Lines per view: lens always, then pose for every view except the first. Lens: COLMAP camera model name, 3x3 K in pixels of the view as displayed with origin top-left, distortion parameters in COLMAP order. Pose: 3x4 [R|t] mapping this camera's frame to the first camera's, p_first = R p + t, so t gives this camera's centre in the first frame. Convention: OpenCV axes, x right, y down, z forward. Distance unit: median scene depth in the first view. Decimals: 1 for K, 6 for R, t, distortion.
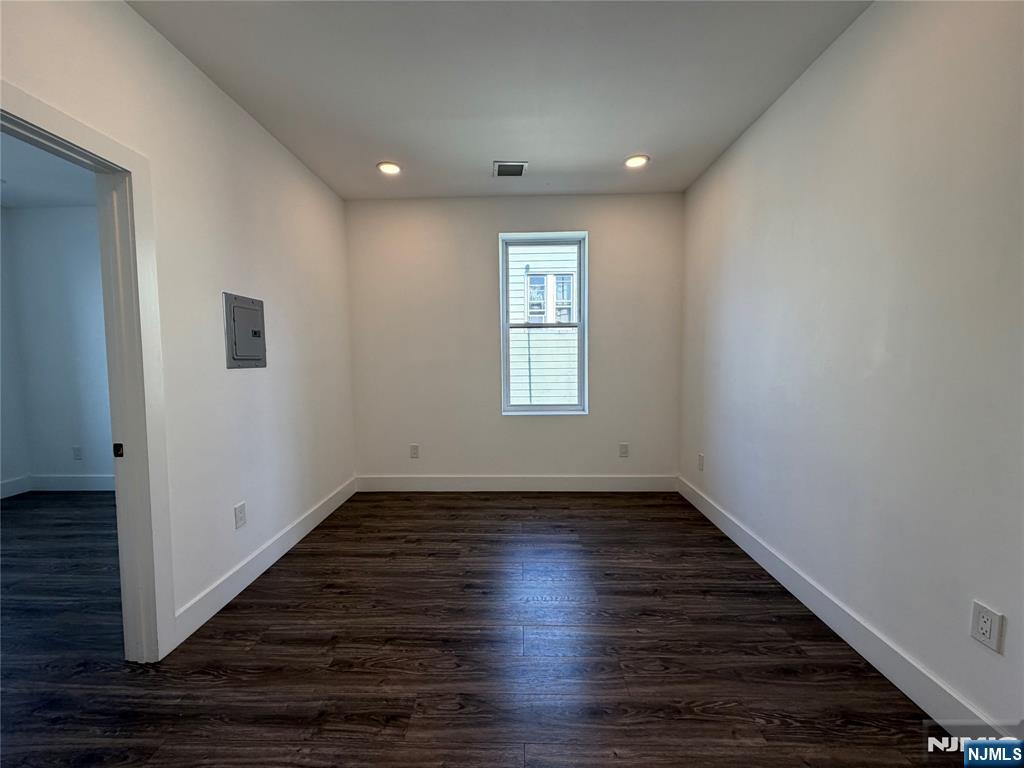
lens RADIAL K [[406.0, 0, 507.4], [0, 406.0, 391.9], [0, 0, 1]] dist [0.003116, -0.000794]
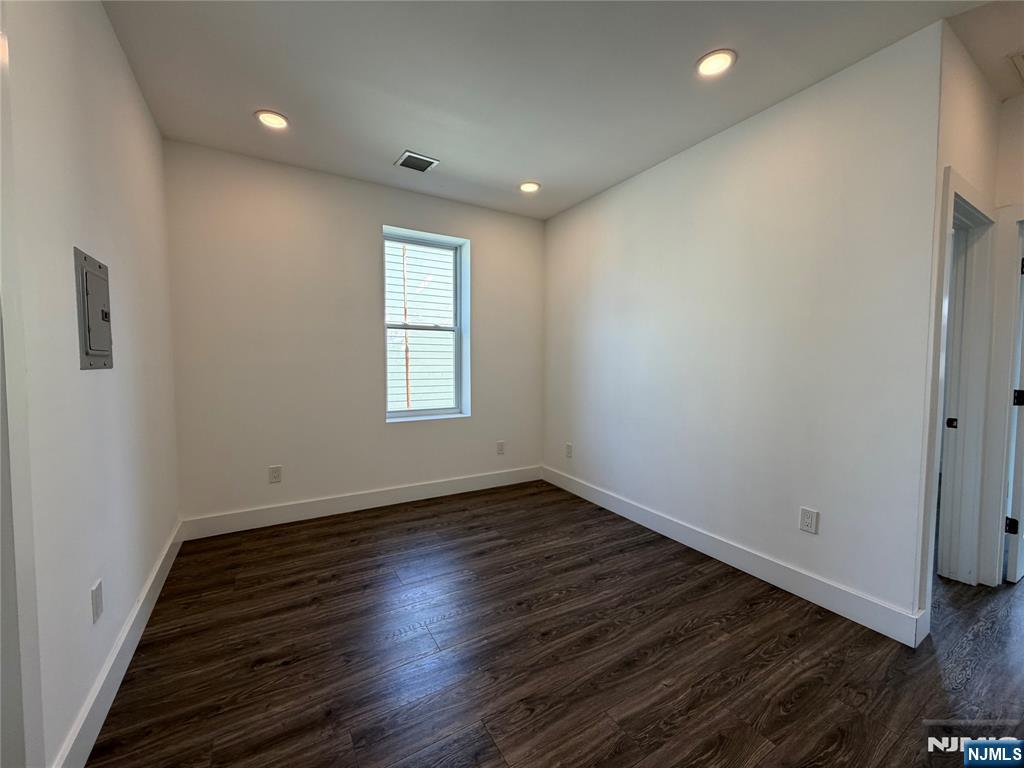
lens RADIAL K [[406.0, 0, 517.8], [0, 406.0, 390.7], [0, 0, 1]] dist [0.003116, -0.000794]
pose [[0.845907, -0.022943, 0.532837, -0.337184], [0.030570, 0.999518, -0.005495, -0.000517], [-0.532453, 0.020937, 0.846200, 0.083719]]
